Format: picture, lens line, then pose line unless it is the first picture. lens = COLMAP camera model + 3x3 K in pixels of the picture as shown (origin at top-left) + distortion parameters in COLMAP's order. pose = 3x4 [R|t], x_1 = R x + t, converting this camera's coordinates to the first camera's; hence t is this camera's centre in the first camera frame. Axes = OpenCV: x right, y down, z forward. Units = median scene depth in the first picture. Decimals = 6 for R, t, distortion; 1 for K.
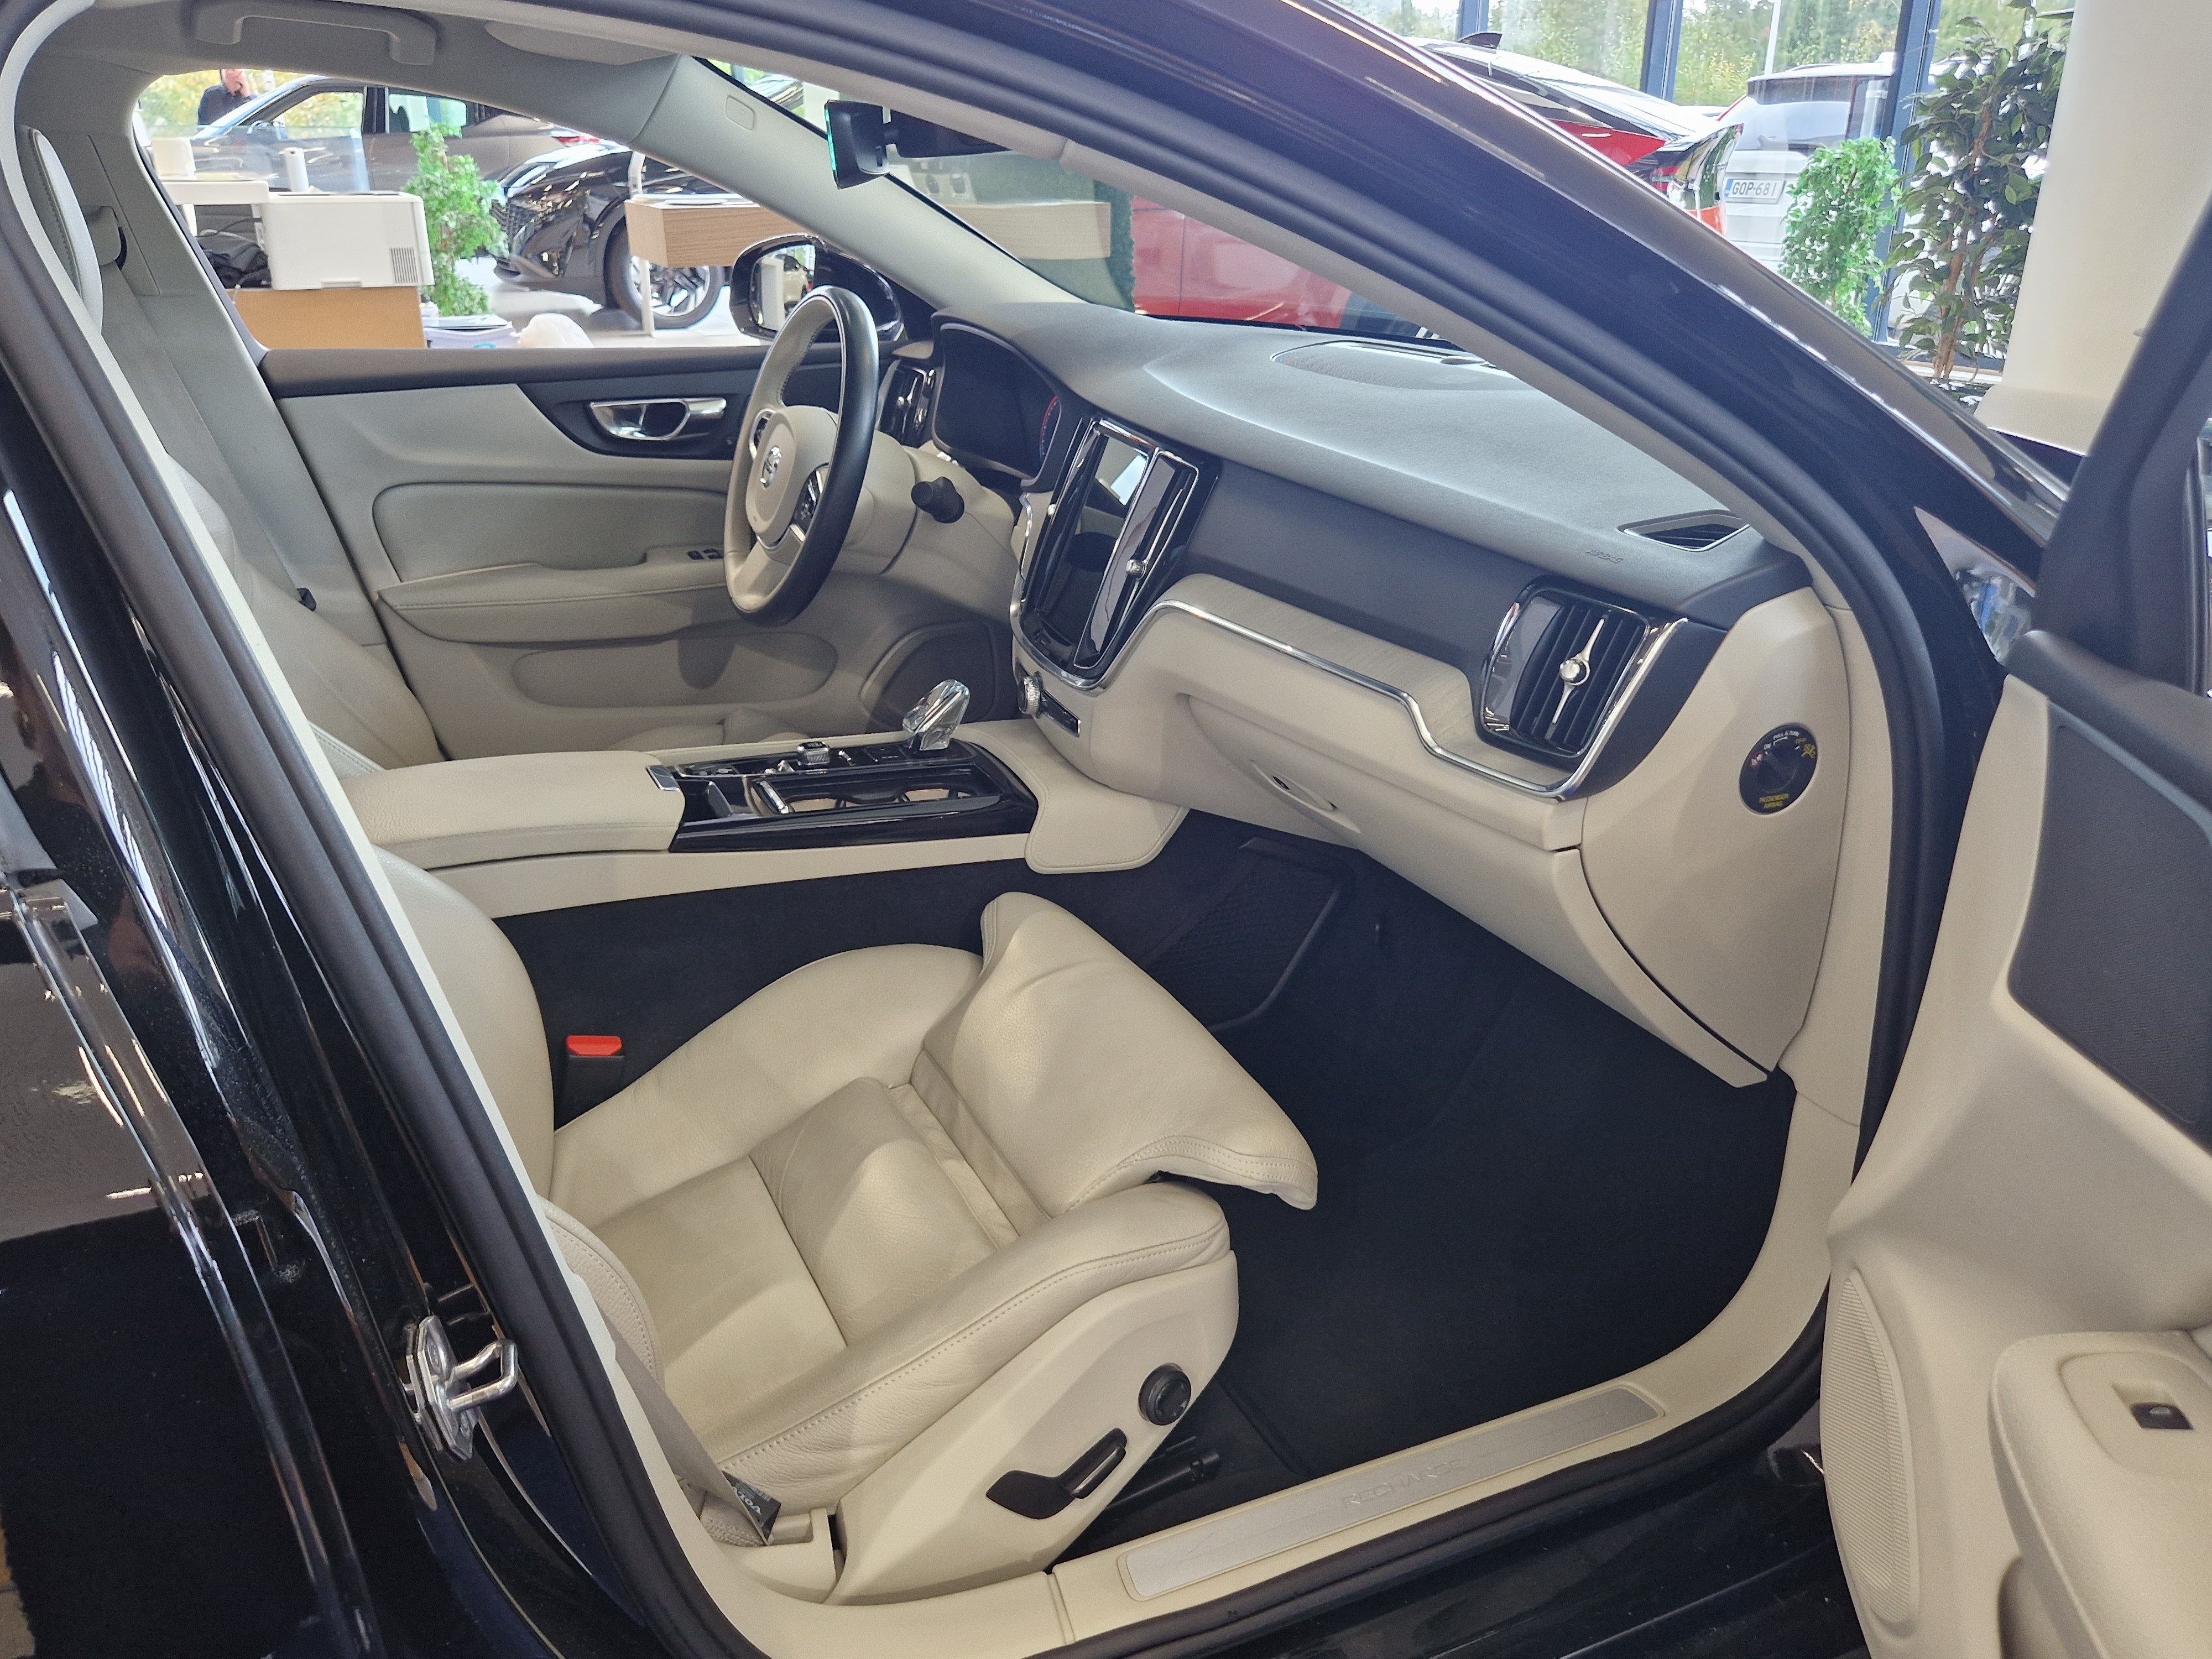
lens RADIAL K [[1831.9, 0, 1100.6], [0, 1831.9, 817.4], [0, 0, 1]] dist [0.010407, -0.009128]
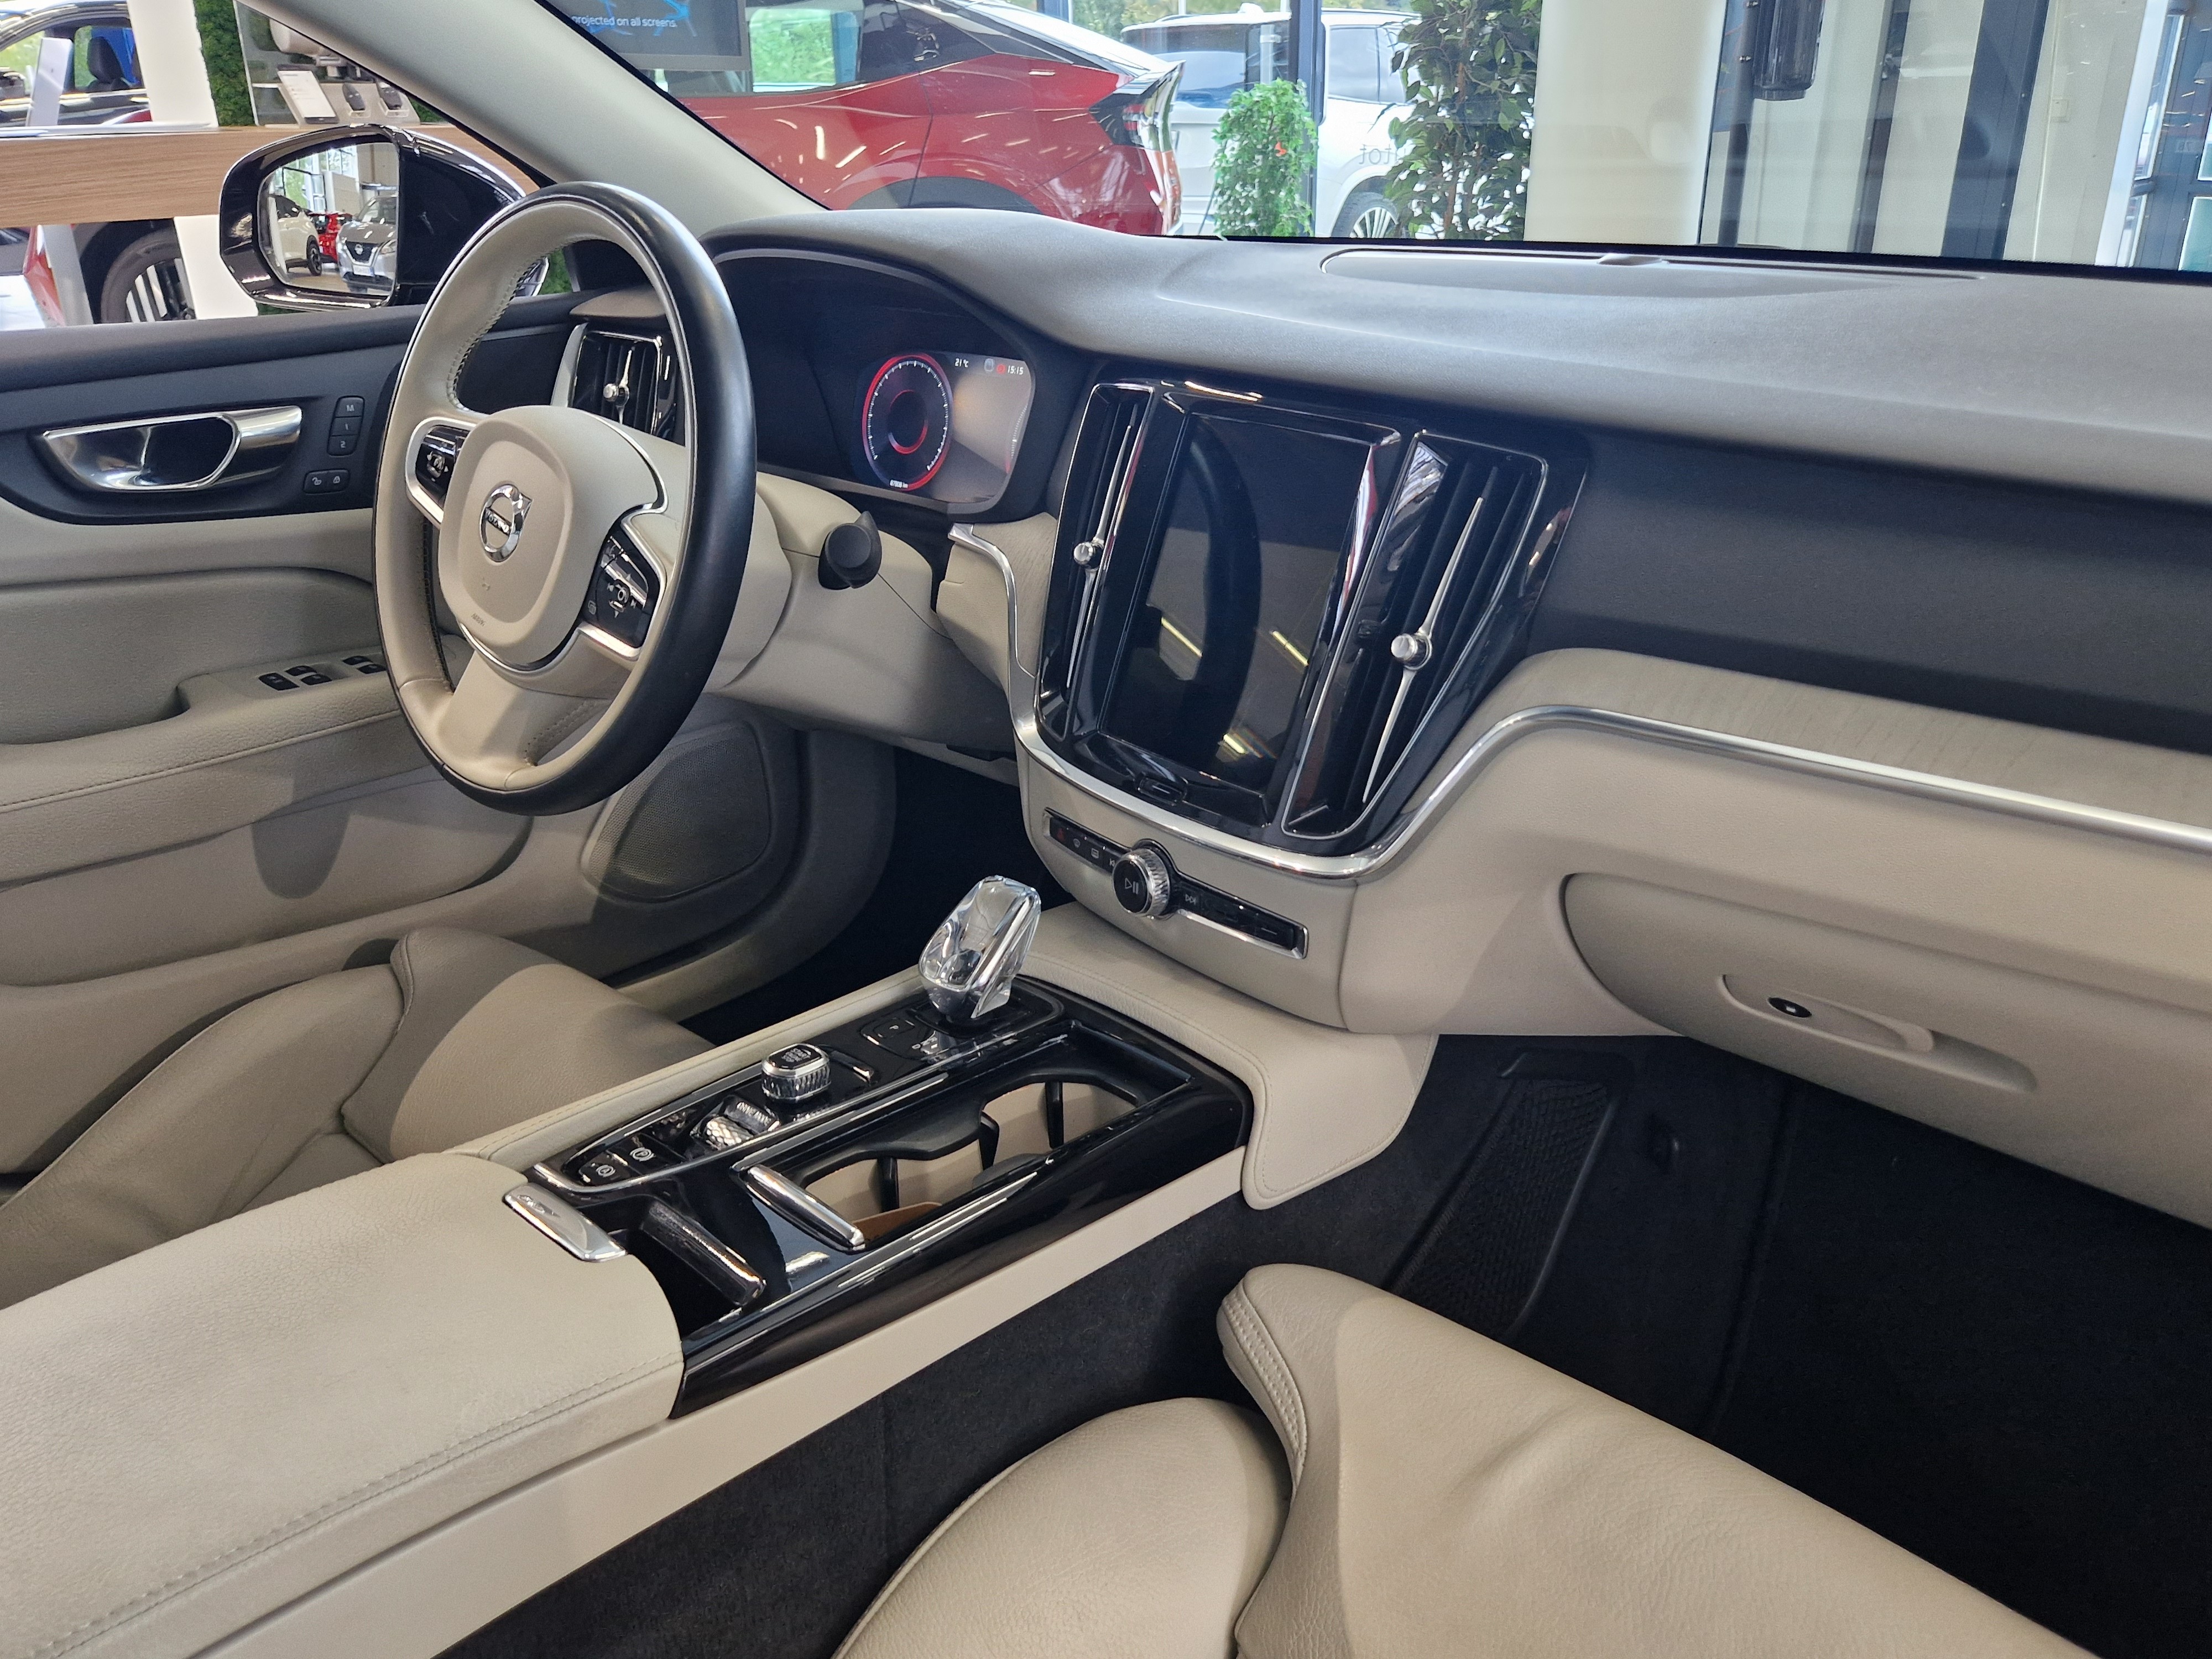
lens RADIAL K [[1697.6, 0, 1106.0], [0, 1697.6, 829.5], [0, 0, 1]] dist [-0.001541, -0.001990]
pose [[0.914863, -0.162609, 0.369573, -0.193984], [0.149512, 0.986685, 0.064022, -0.095586], [-0.375063, -0.003316, 0.926993, 0.420052]]
